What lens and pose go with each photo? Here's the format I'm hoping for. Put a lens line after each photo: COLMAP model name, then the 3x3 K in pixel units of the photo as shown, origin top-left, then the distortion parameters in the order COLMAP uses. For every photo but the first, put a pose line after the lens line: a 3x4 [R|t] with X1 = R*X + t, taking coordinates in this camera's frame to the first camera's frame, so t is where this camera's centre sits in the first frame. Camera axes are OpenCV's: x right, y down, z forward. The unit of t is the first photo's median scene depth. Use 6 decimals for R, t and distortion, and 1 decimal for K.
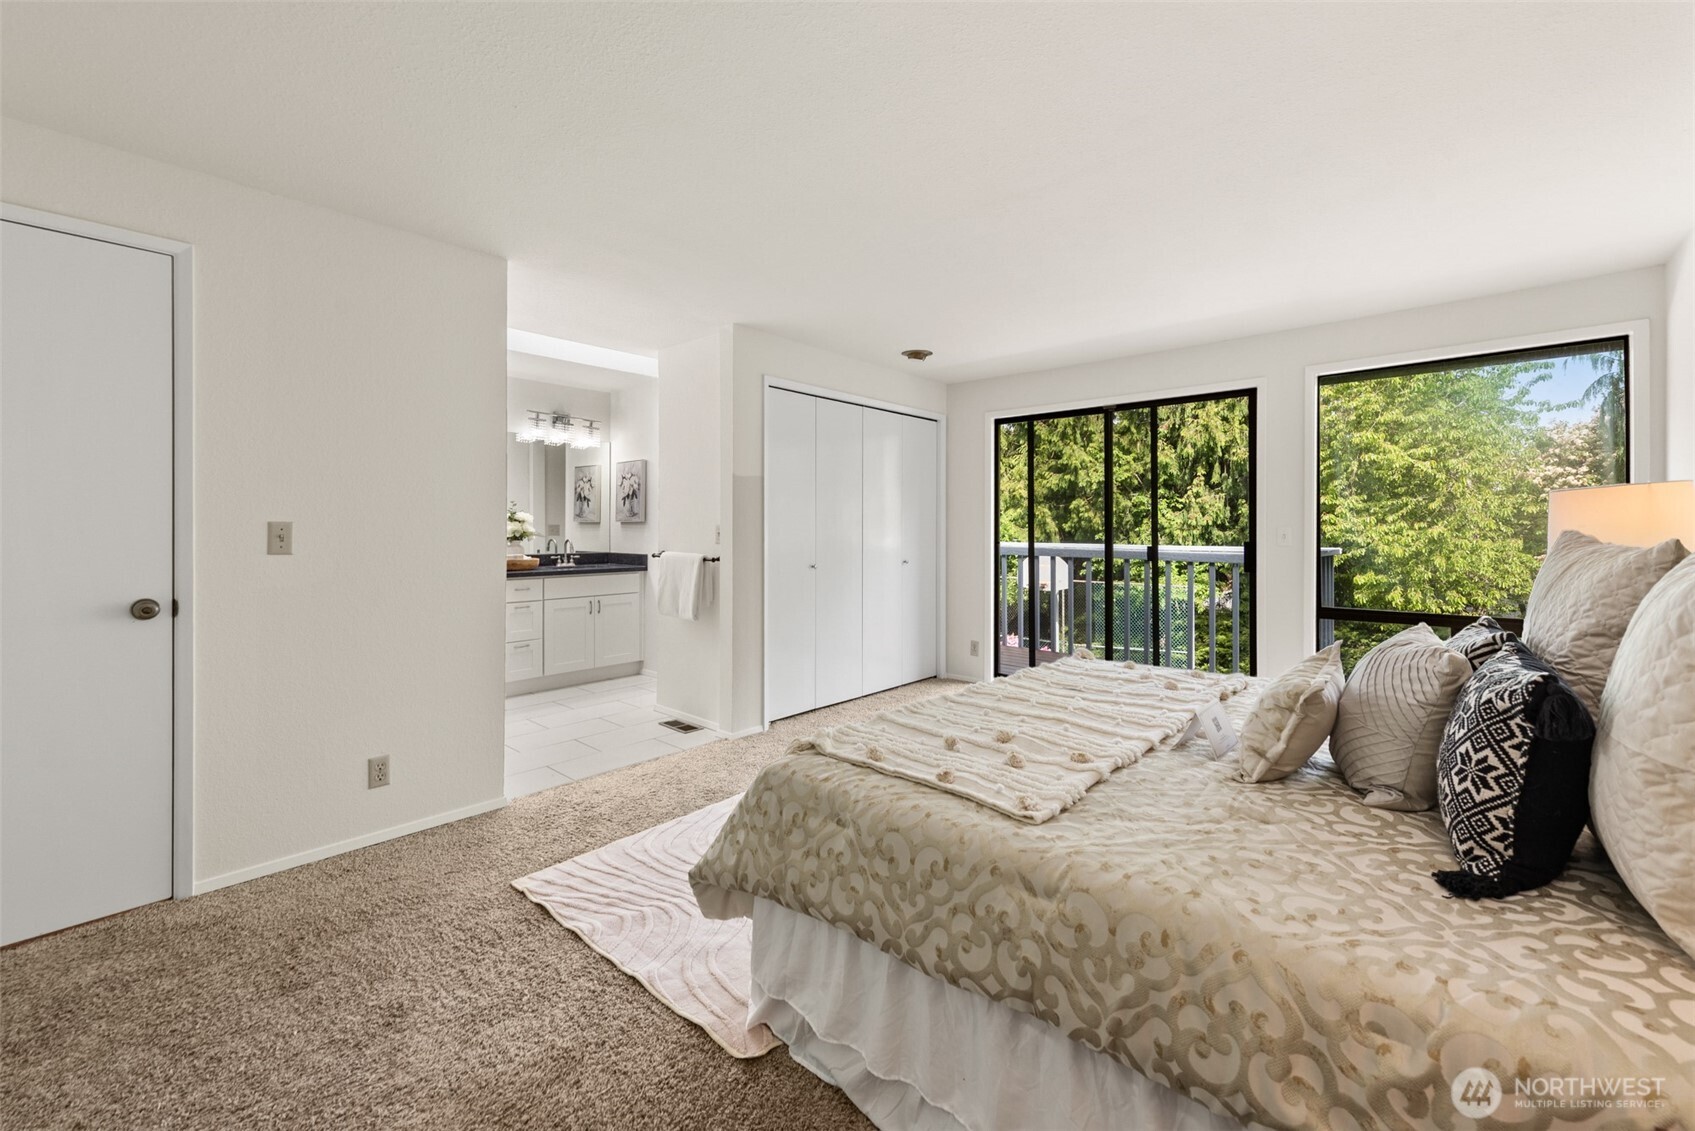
lens RADIAL K [[676.7, 0, 850.5], [0, 676.7, 529.2], [0, 0, 1]] dist [0.000027, -0.000031]
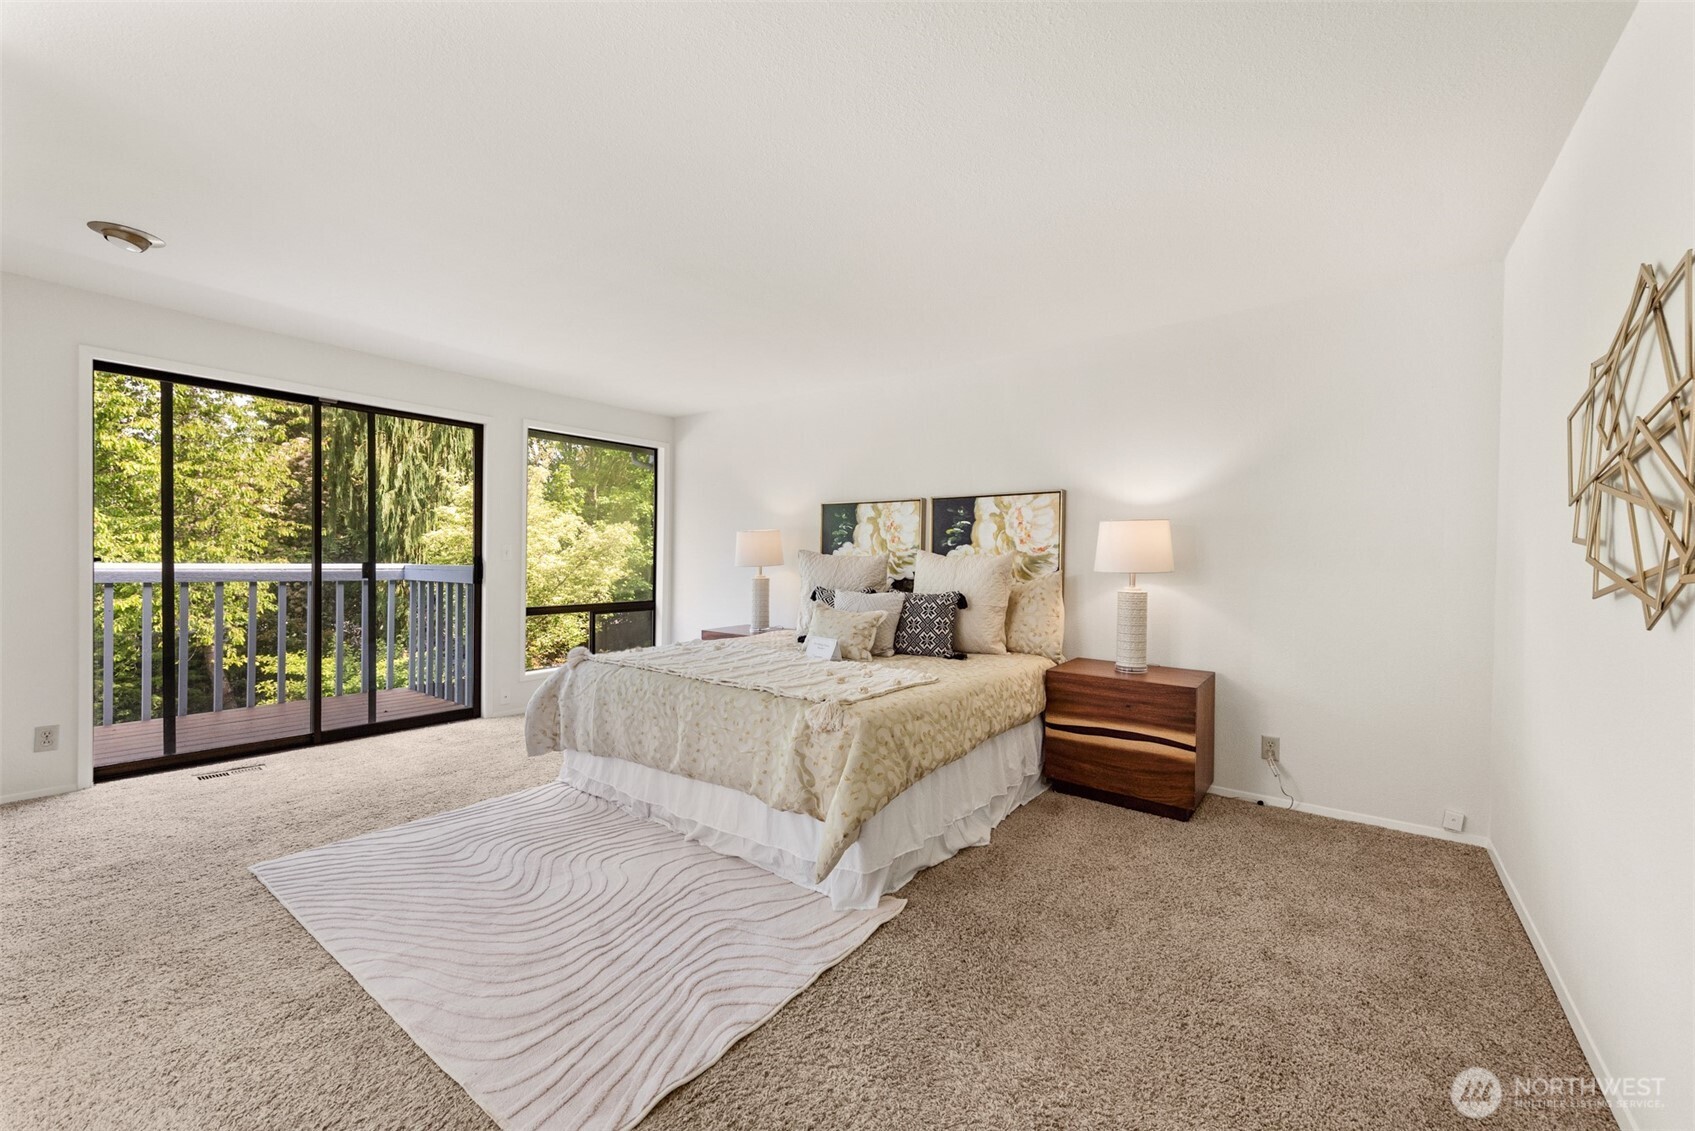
lens RADIAL K [[662.3, 0, 847.5], [0, 662.3, 565.5], [0, 0, 1]] dist [0.001024, -0.000035]
pose [[-0.053926, -0.023340, 0.998272, -0.491229], [-0.004561, 0.999722, 0.023127, 0.003568], [-0.998534, -0.003306, -0.054018, 0.376245]]
